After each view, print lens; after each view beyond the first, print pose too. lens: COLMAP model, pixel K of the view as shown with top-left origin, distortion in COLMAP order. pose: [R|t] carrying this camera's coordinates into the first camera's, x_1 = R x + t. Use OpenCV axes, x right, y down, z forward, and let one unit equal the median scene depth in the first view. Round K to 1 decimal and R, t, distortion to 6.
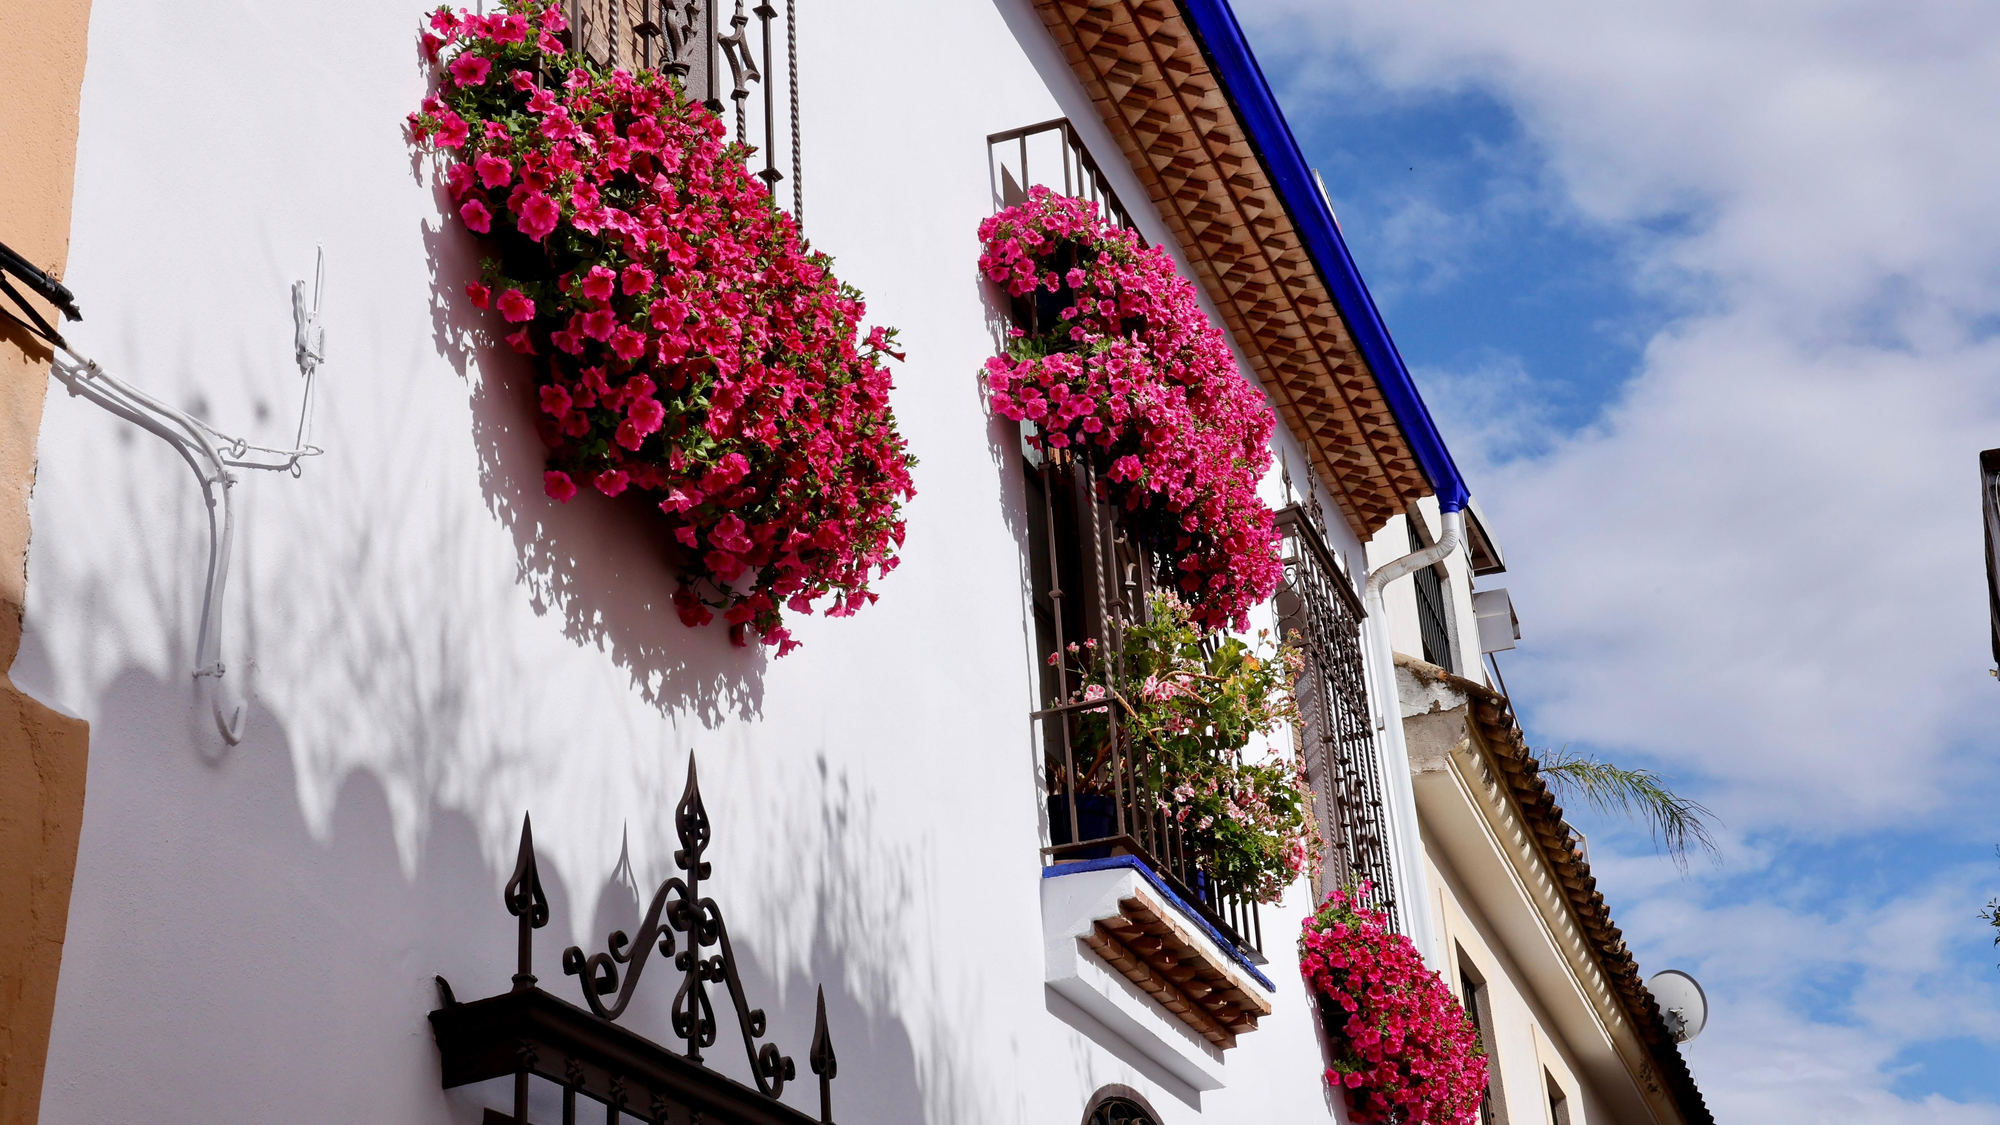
lens RADIAL K [[2615.0, 0, 1000.0], [0, 2615.0, 562.5], [0, 0, 1]] dist [0.158996, 0.025105]
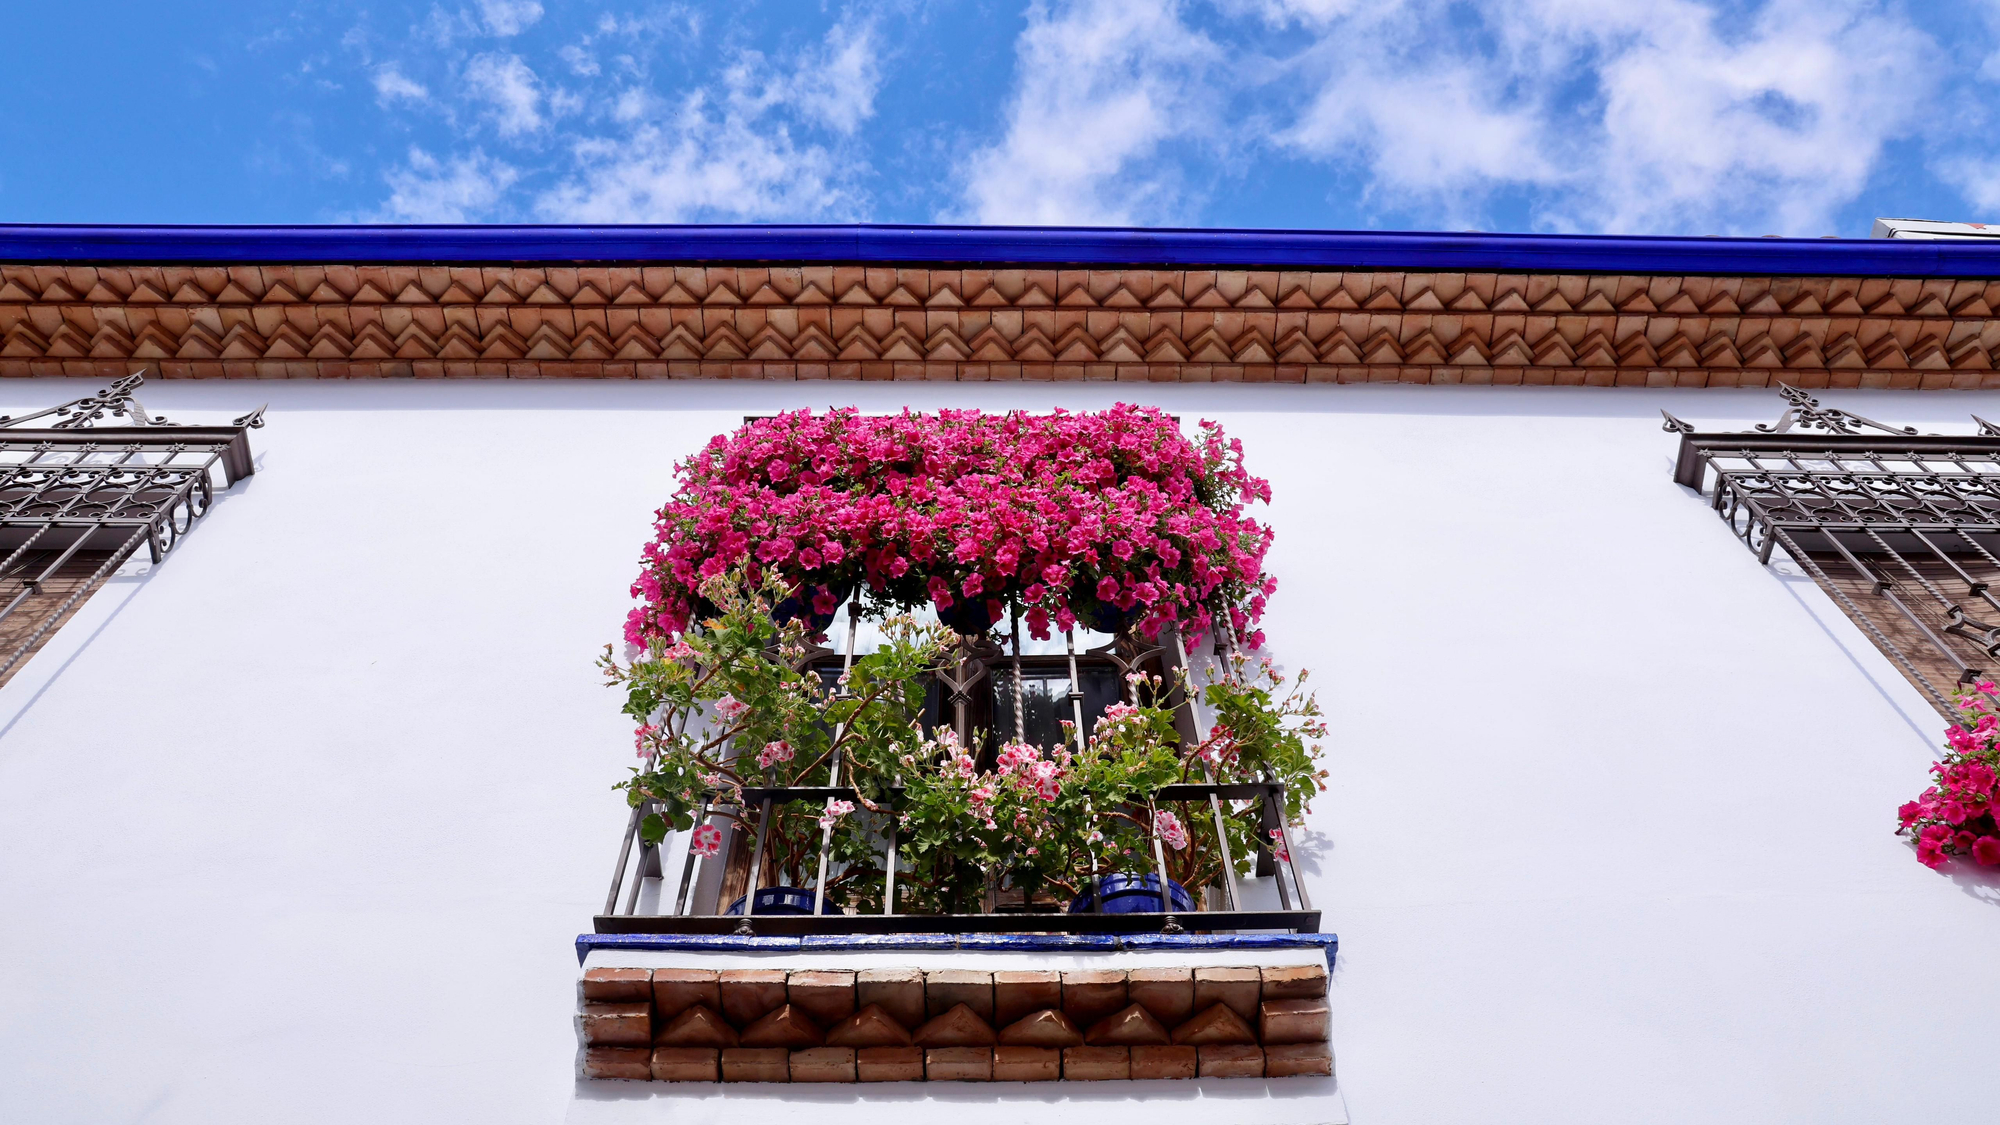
lens RADIAL K [[1506.4, 0, 1000.0], [0, 1506.4, 562.5], [0, 0, 1]] dist [-0.089423, 0.094985]
pose [[0.364968, -0.774661, -0.516430, 0.479642], [0.388006, 0.630783, -0.671985, 0.459238], [0.846316, 0.044875, 0.530788, 1.102144]]
